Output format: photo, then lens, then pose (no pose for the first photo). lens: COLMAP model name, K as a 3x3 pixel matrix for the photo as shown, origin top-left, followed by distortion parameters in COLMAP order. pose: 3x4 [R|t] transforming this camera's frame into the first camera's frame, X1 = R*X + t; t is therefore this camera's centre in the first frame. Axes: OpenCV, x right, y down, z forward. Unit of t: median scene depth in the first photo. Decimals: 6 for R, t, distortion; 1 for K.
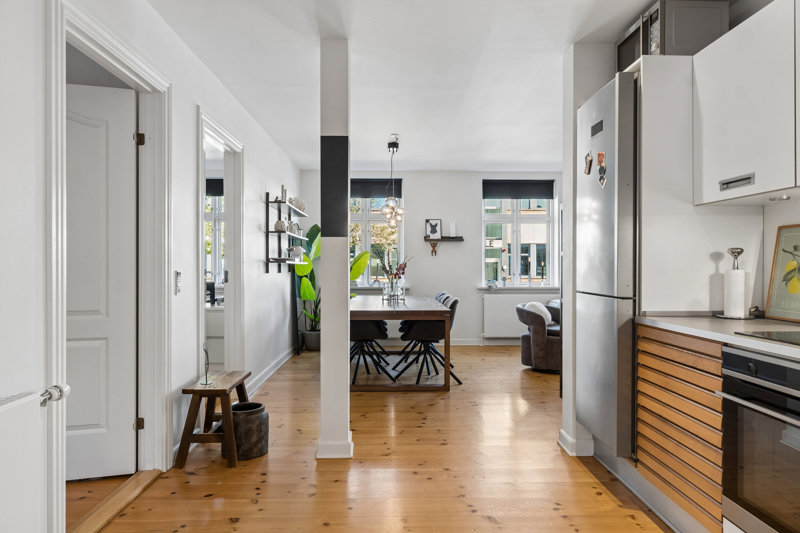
lens RADIAL K [[511.2, 0, 400.0], [0, 511.2, 266.5], [0, 0, 1]] dist [0.004131, 0.001309]
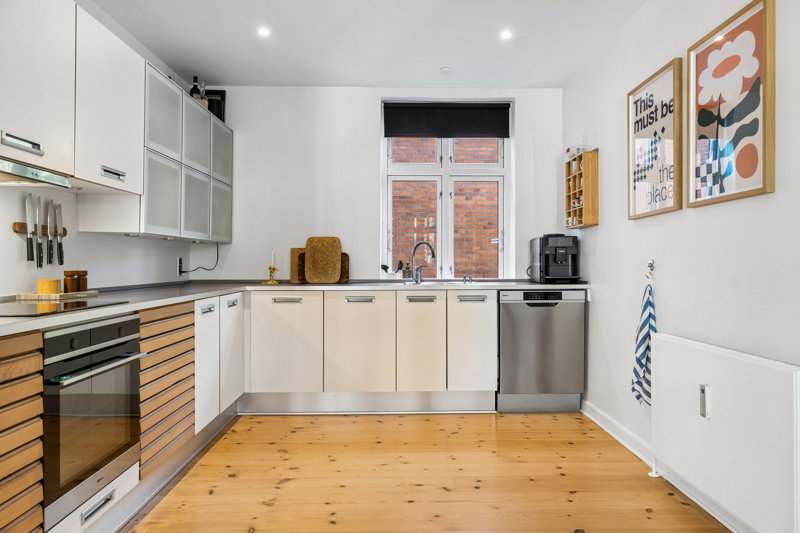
lens RADIAL K [[544.1, 0, 400.0], [0, 544.1, 266.5], [0, 0, 1]] dist [0.003112, 0.001526]
pose [[-0.999955, -0.002569, 0.009150, 0.009378], [-0.002513, 0.999978, 0.006125, 0.009615], [-0.009166, 0.006102, -0.999939, 0.480121]]
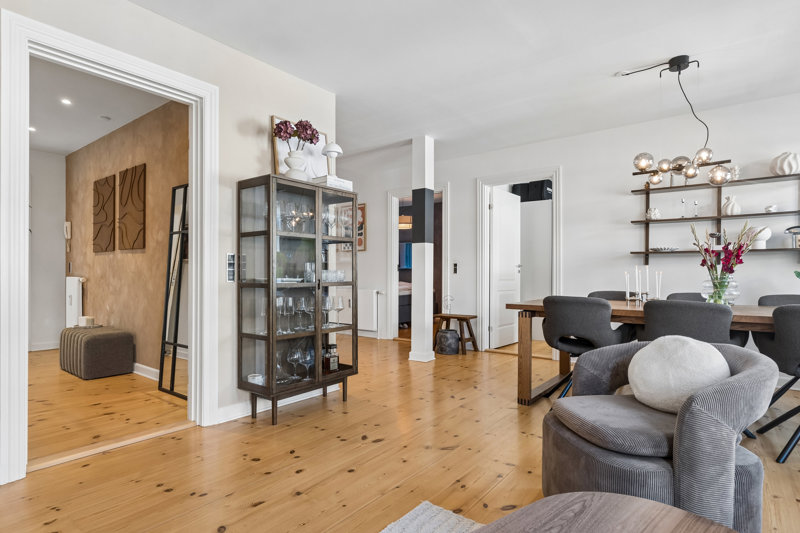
lens RADIAL K [[429.2, 0, 400.0], [0, 429.2, 266.5], [0, 0, 1]] dist [0.000695, -0.000180]
pose [[-0.632406, -0.013513, -0.774519, 0.487803], [-0.003803, 0.999890, -0.014340, 0.022733], [0.774628, -0.006124, -0.632388, 0.837555]]
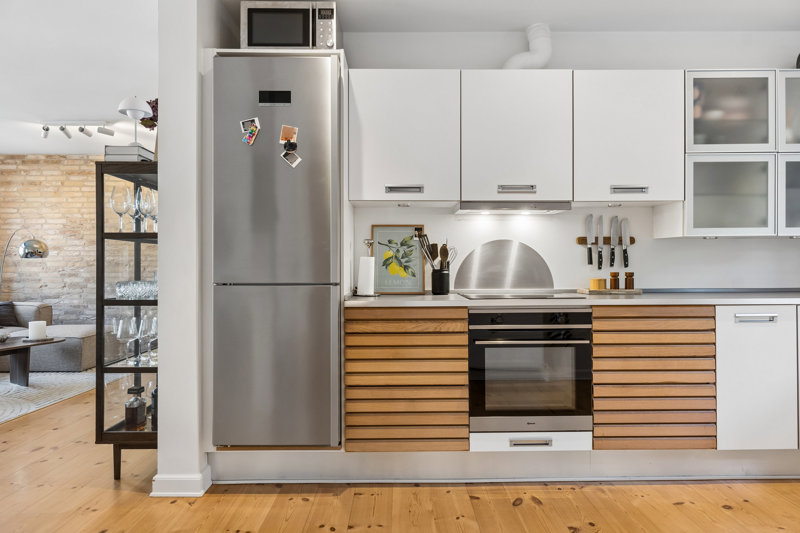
lens RADIAL K [[511.2, 0, 400.0], [0, 511.2, 266.5], [0, 0, 1]] dist [0.004131, 0.001309]
pose [[0.019255, 0.000437, 0.999815, -0.190394], [0.004759, 0.999989, -0.000529, 0.009910], [-0.999803, 0.004768, 0.019253, 0.294325]]
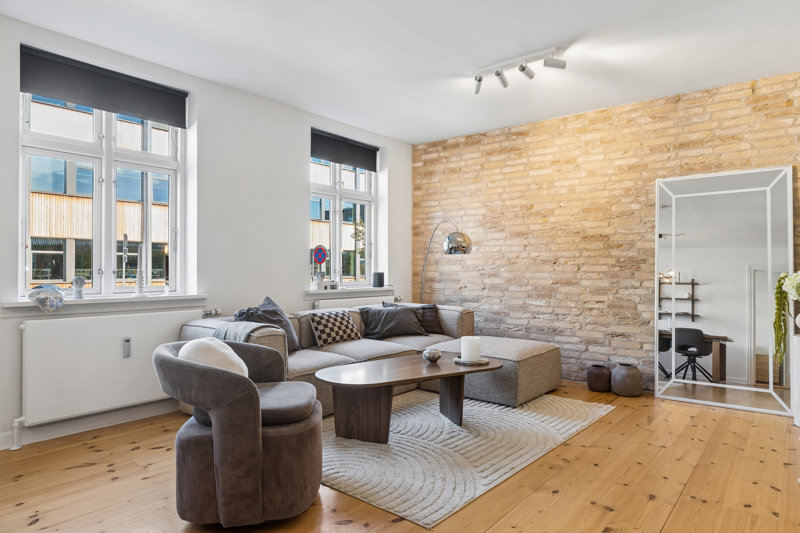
lens RADIAL K [[493.2, 0, 400.0], [0, 493.2, 266.5], [0, 0, 1]] dist [-0.004113, -0.002259]
pose [[0.648338, 0.005437, 0.761333, 0.060262], [0.000385, 0.999972, -0.007469, 0.014589], [-0.761353, 0.005136, 0.648318, 0.521445]]
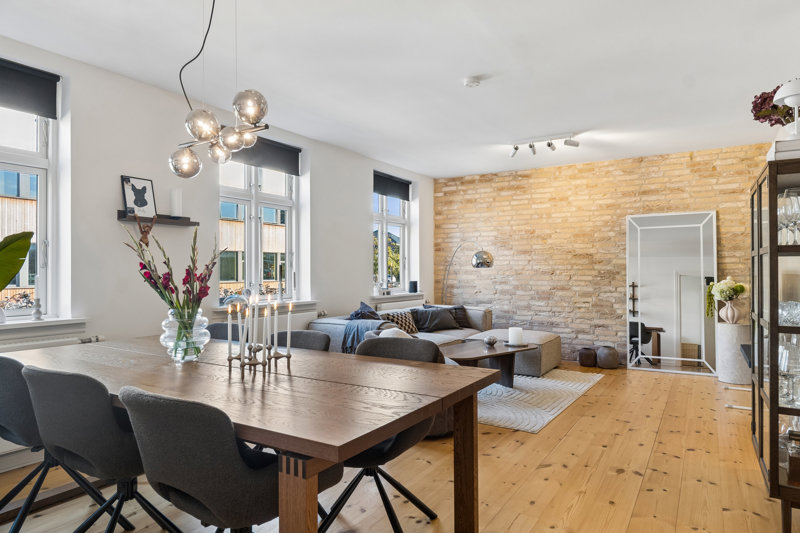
lens RADIAL K [[493.2, 0, 400.0], [0, 493.2, 266.5], [0, 0, 1]] dist [-0.004113, -0.002259]
pose [[0.549055, 0.005798, 0.835766, -0.196718], [0.004329, 0.999943, -0.009781, -0.000613], [-0.835775, 0.008989, 0.548998, 0.532560]]
